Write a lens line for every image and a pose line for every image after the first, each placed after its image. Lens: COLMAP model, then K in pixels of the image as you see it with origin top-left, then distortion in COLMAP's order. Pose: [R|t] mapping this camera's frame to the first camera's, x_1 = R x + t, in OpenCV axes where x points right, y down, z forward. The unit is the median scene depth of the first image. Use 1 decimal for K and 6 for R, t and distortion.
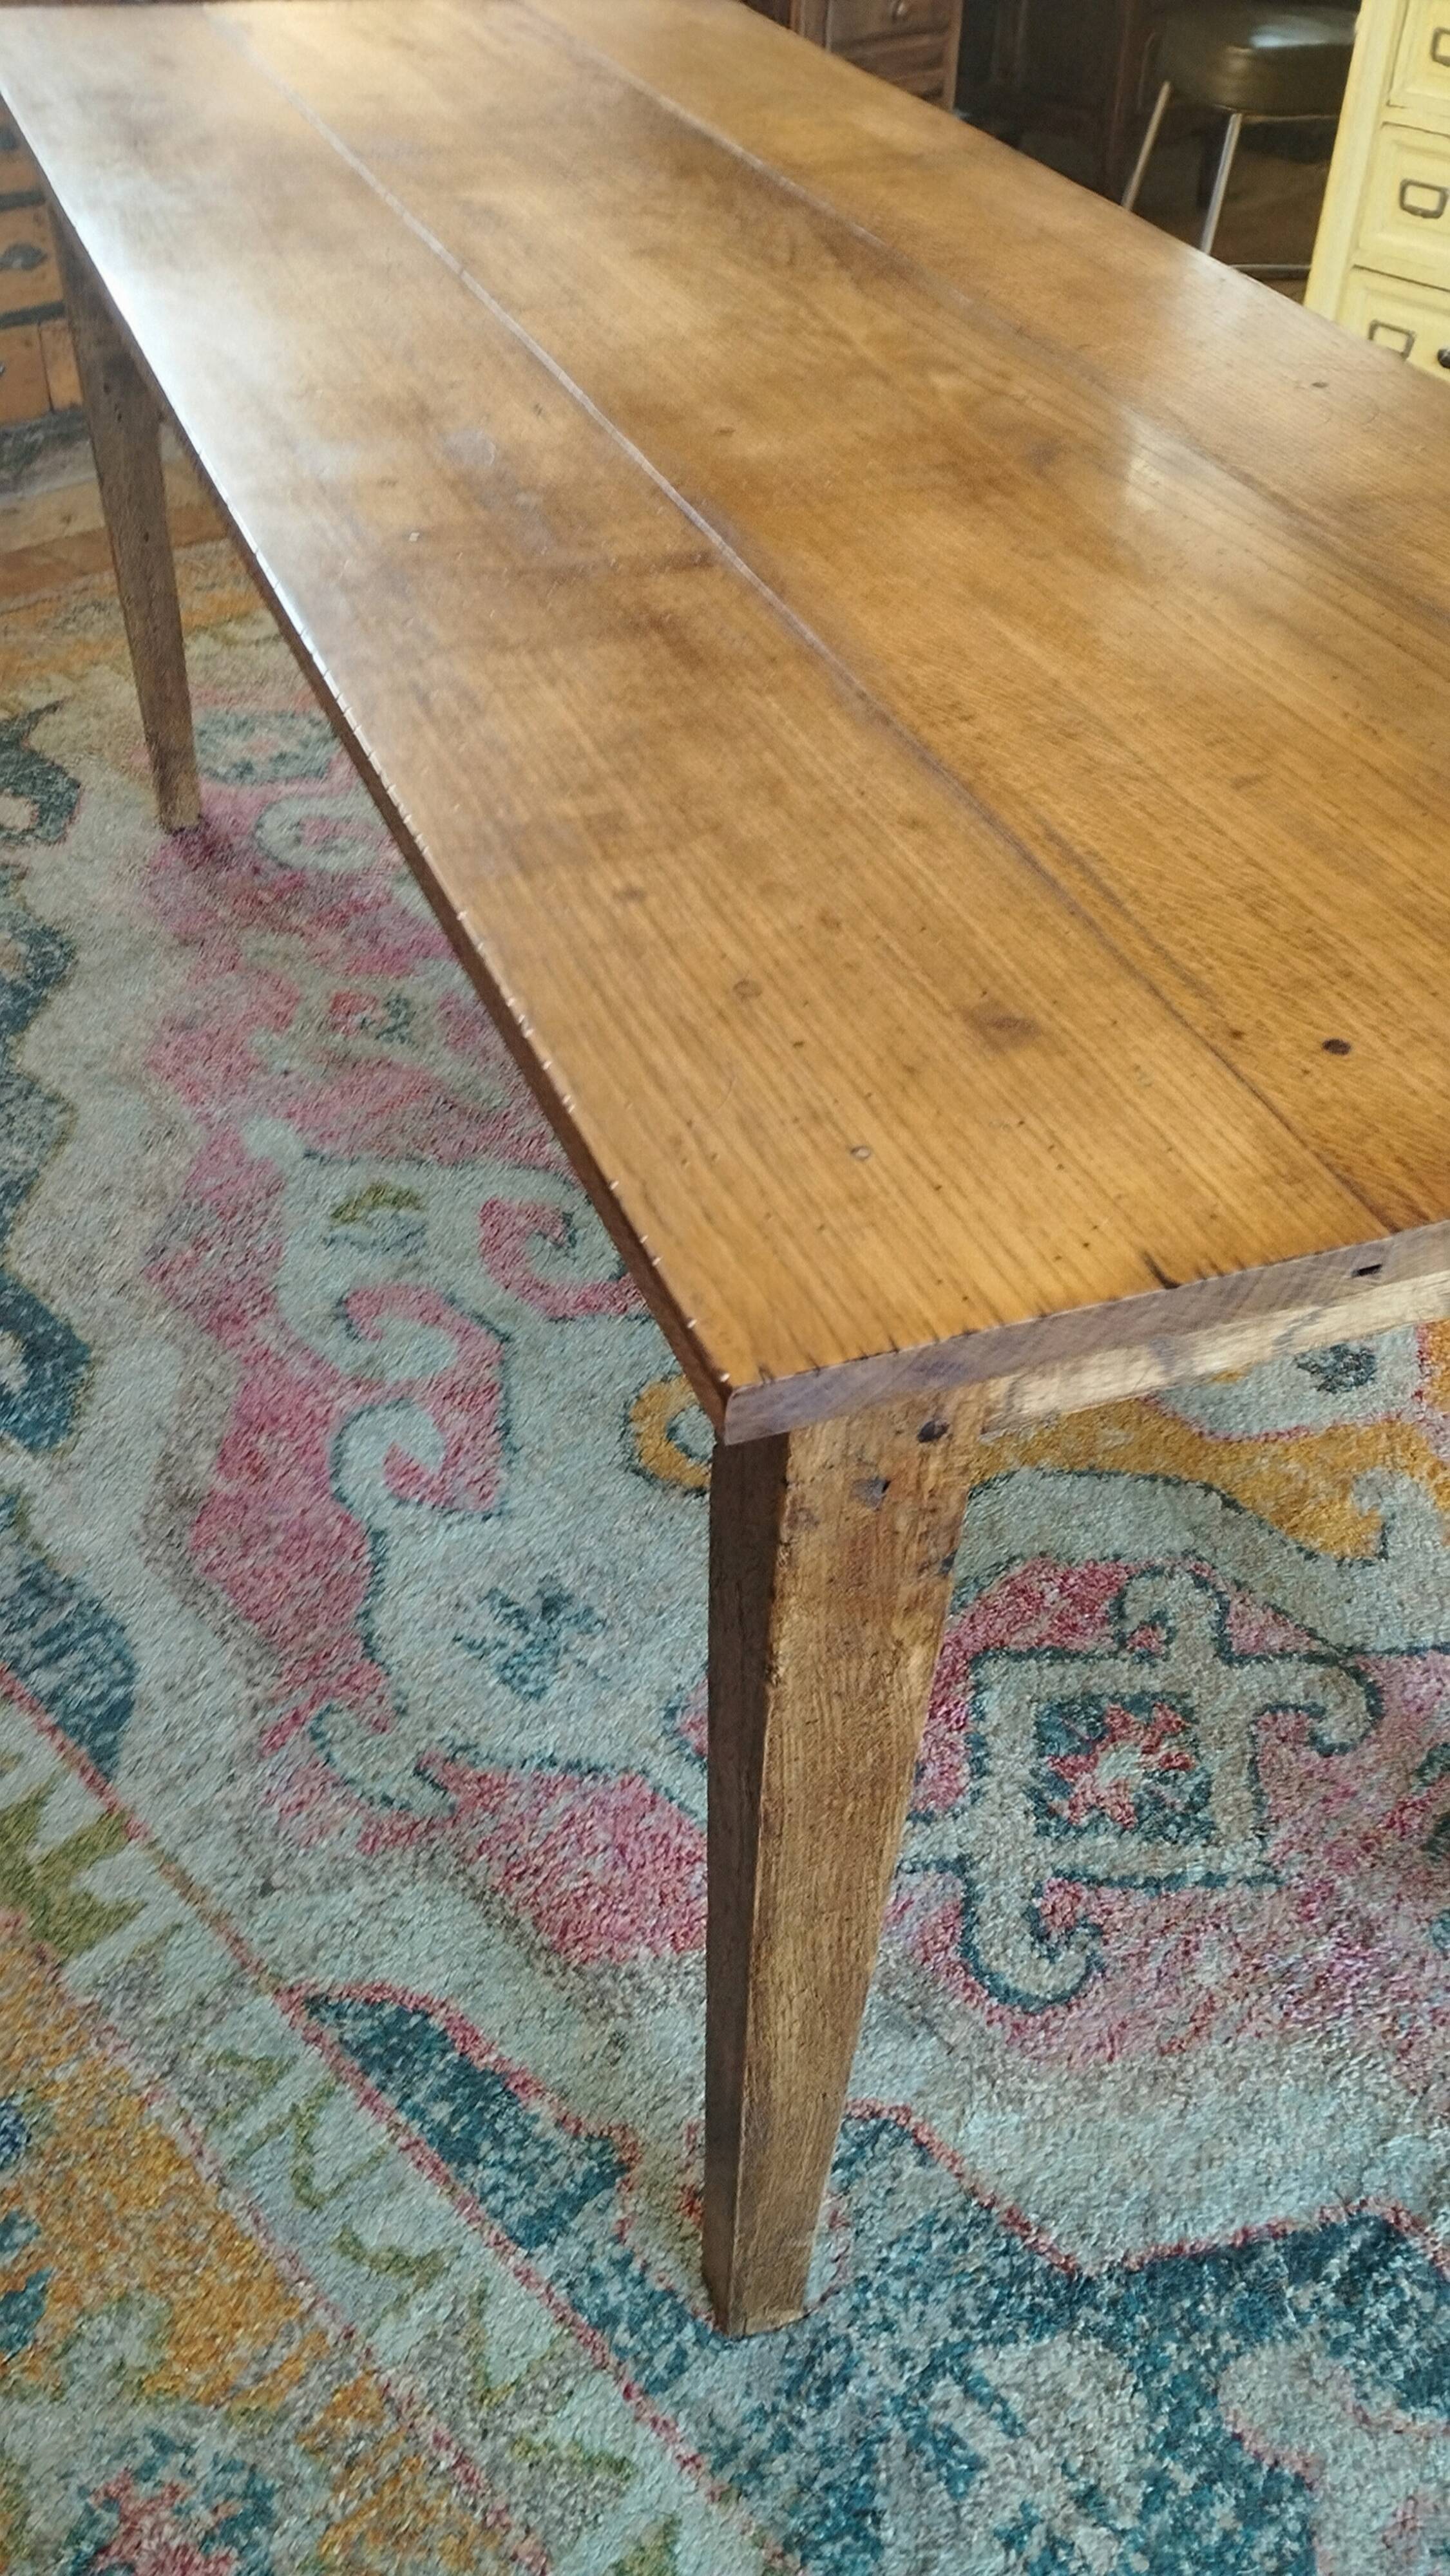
lens RADIAL K [[2153.3, 0, 747.7], [0, 2153.3, 1277.6], [0, 0, 1]] dist [0.073234, -0.087526]
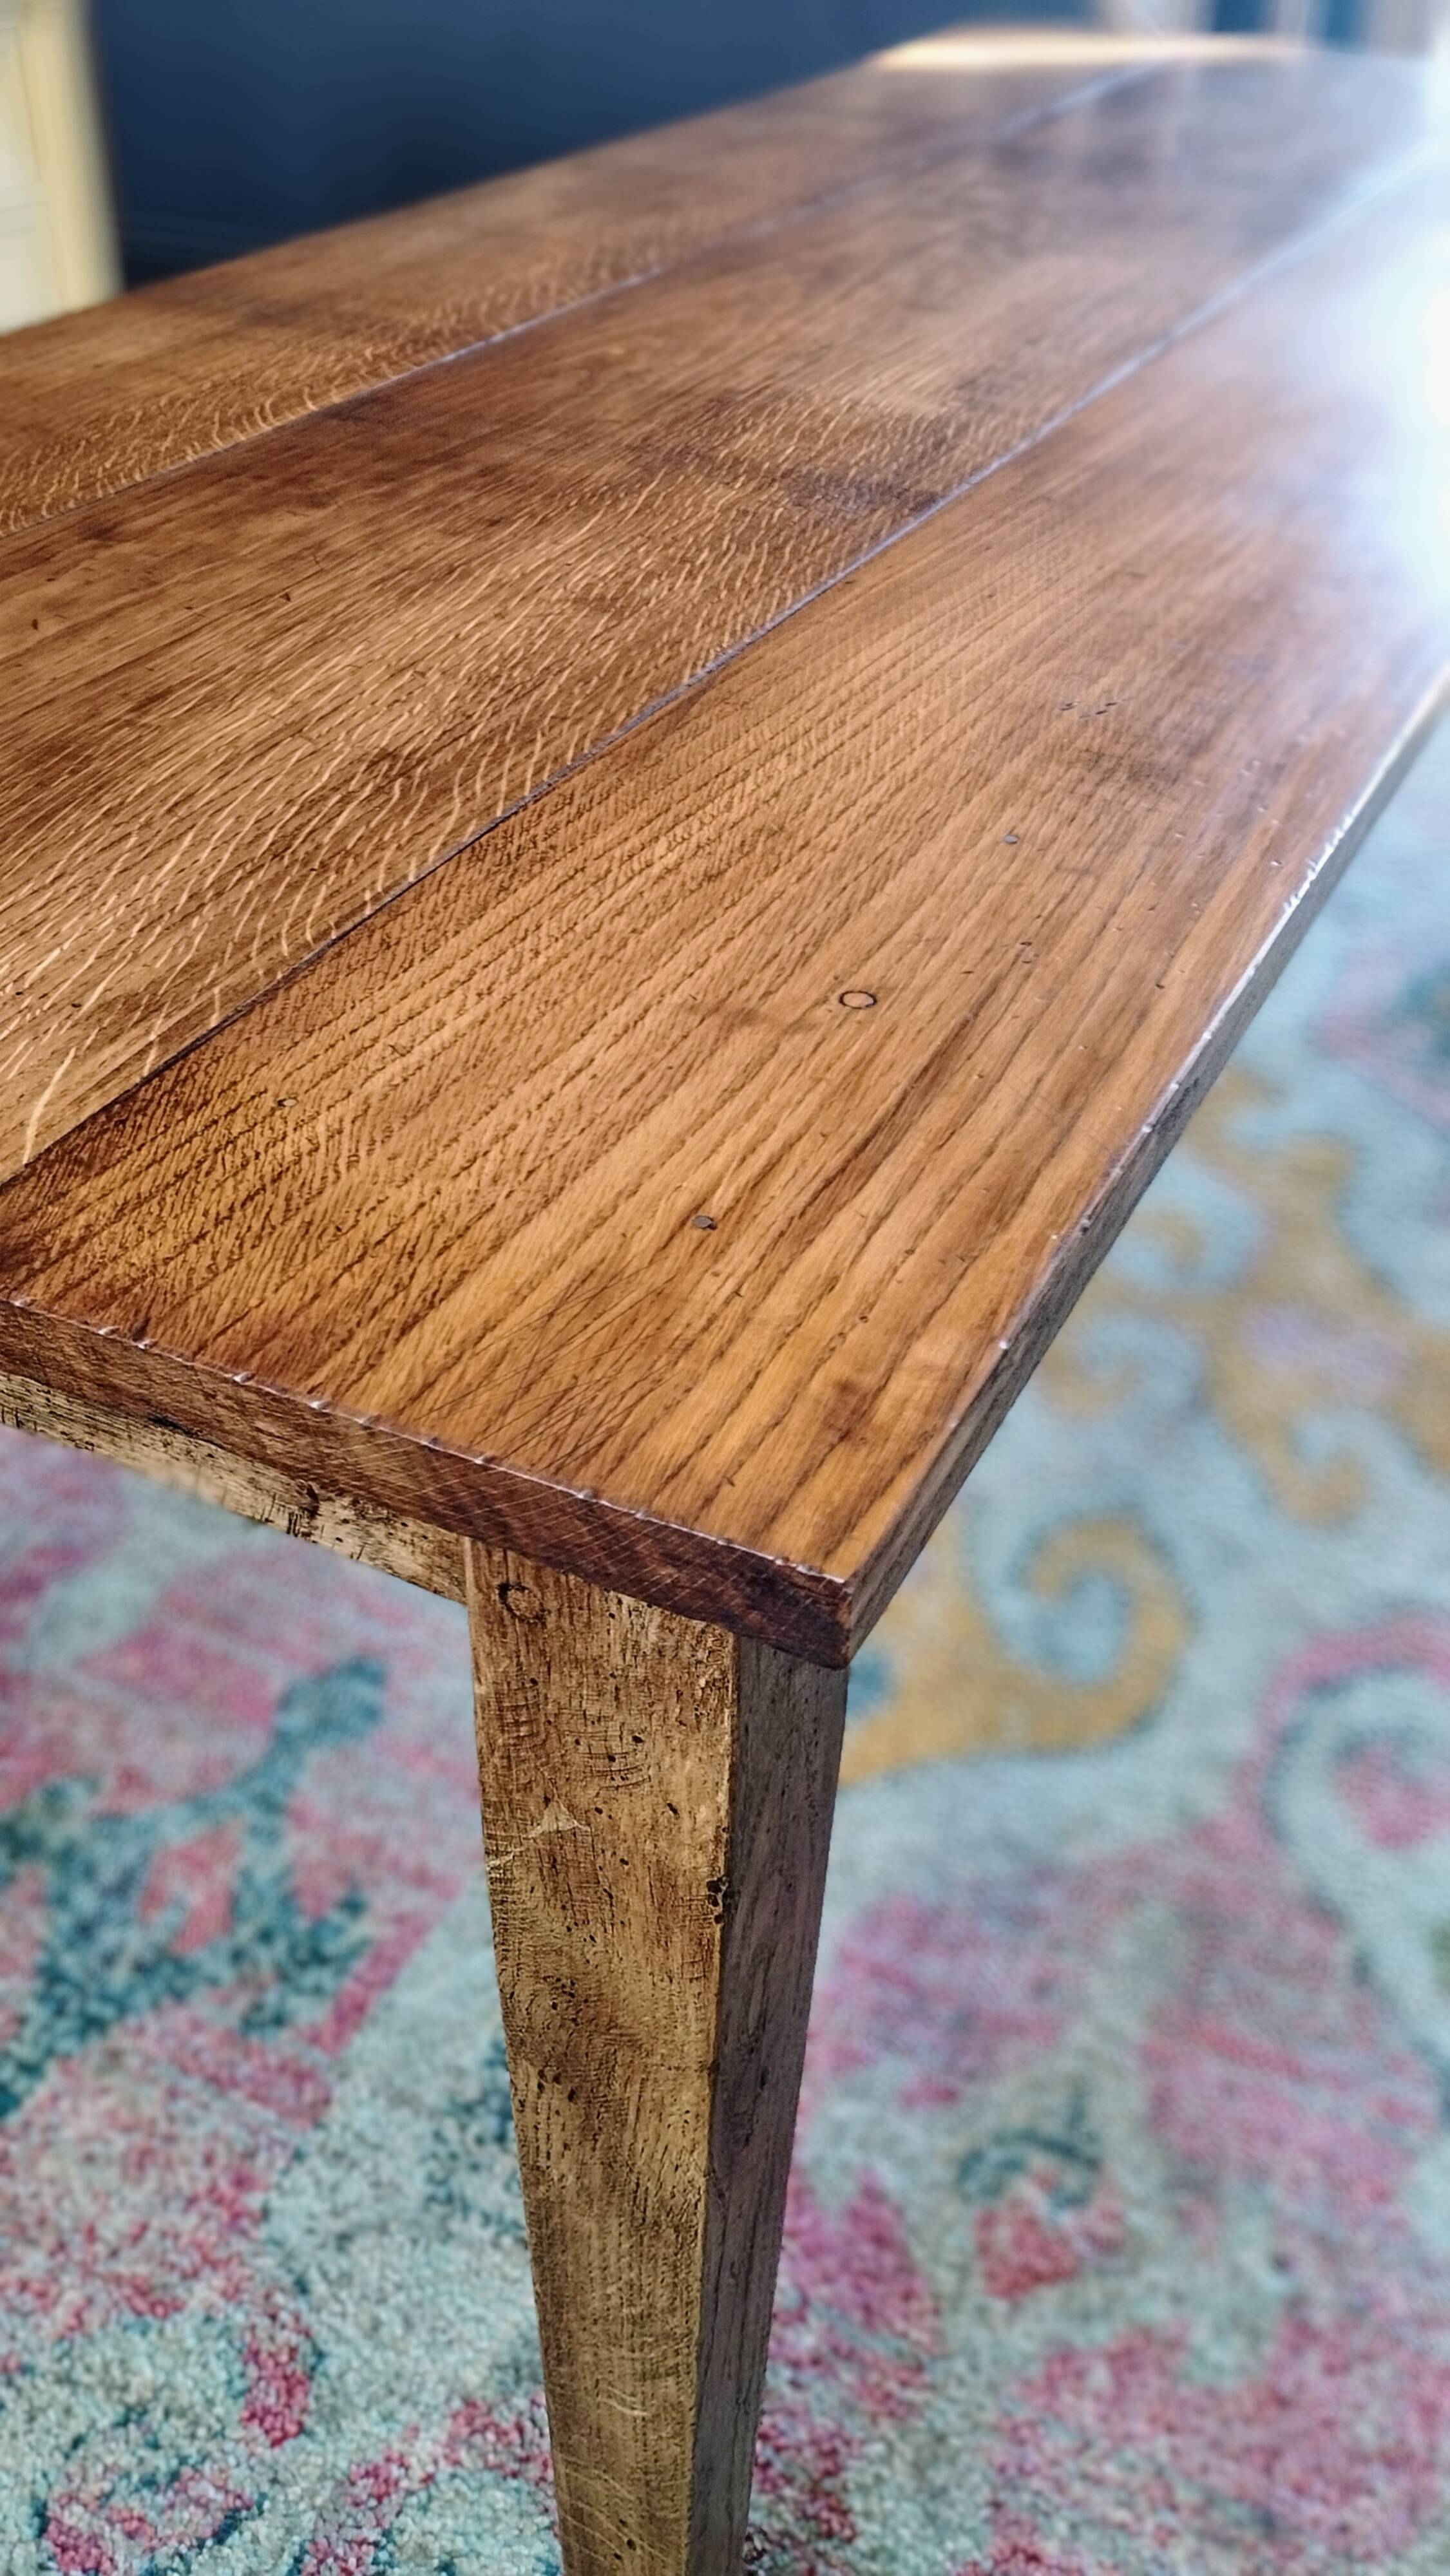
lens RADIAL K [[2153.3, 0, 706.9], [0, 2153.3, 1287.8], [0, 0, 1]] dist [0.073234, -0.087526]
pose [[-0.322659, -0.594025, 0.736902, -0.602802], [0.584900, 0.486969, 0.648655, -0.919401], [-0.744166, 0.640308, 0.190320, 1.231057]]
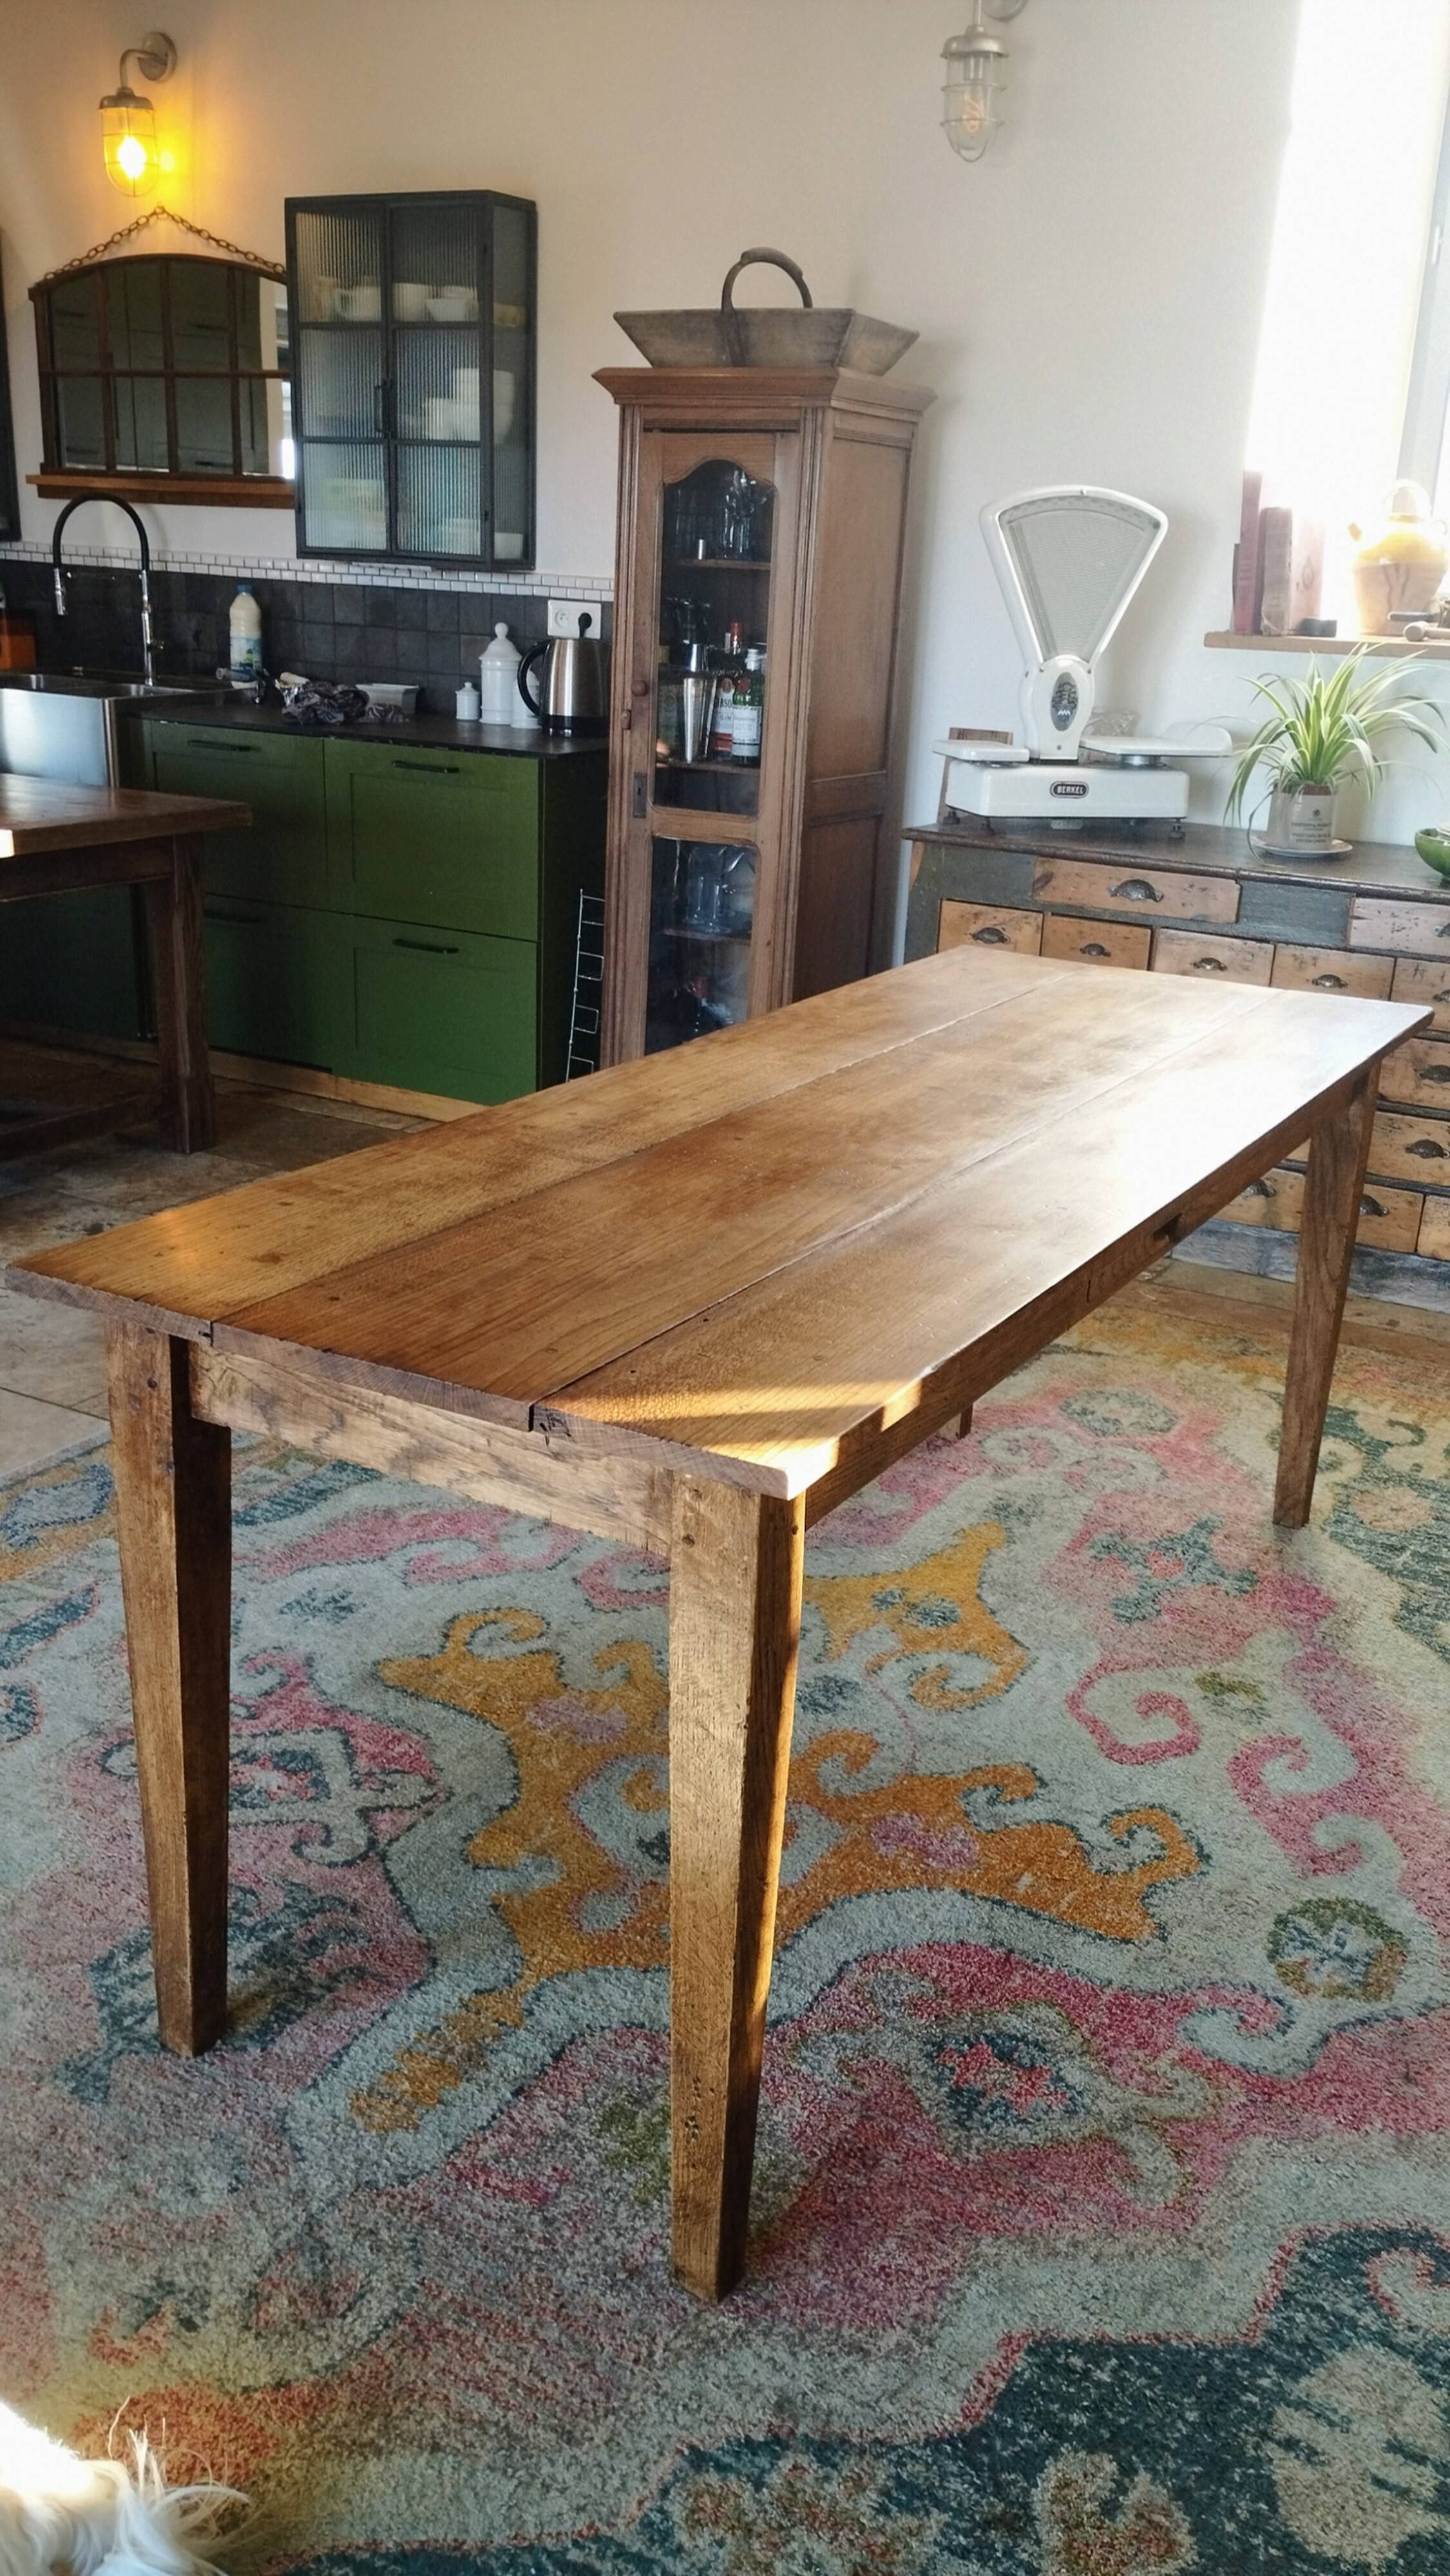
lens RADIAL K [[2153.3, 0, 726.1], [0, 2153.3, 1288.4], [0, 0, 1]] dist [0.073234, -0.087526]
pose [[0.281239, 0.299180, -0.911809, 1.737319], [-0.641933, 0.764928, 0.052987, -0.392748], [0.713321, 0.570418, 0.407181, 0.361721]]
